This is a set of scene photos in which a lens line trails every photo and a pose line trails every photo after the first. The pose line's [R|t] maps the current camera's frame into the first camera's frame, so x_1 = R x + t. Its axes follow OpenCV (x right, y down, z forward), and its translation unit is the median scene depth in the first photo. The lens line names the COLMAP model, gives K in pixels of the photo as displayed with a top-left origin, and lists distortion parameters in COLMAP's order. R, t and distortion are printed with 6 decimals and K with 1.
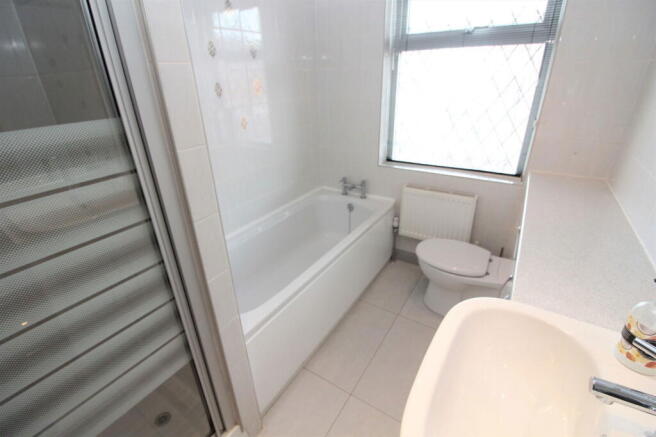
lens RADIAL K [[303.1, 0, 324.7], [0, 303.1, 215.2], [0, 0, 1]] dist [-0.011791, -0.003597]
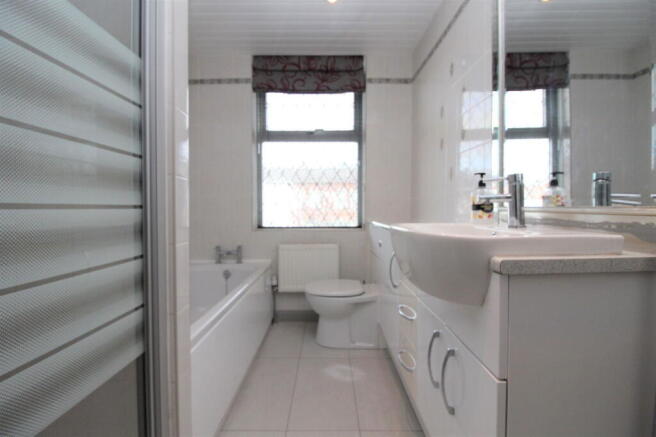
lens RADIAL K [[303.1, 0, 328.8], [0, 303.1, 217.3], [0, 0, 1]] dist [-0.011791, -0.003597]
pose [[0.828305, 0.016875, 0.560023, -0.207110], [0.210253, 0.917134, -0.338613, 0.220527], [-0.519330, 0.398221, 0.756119, 0.007447]]
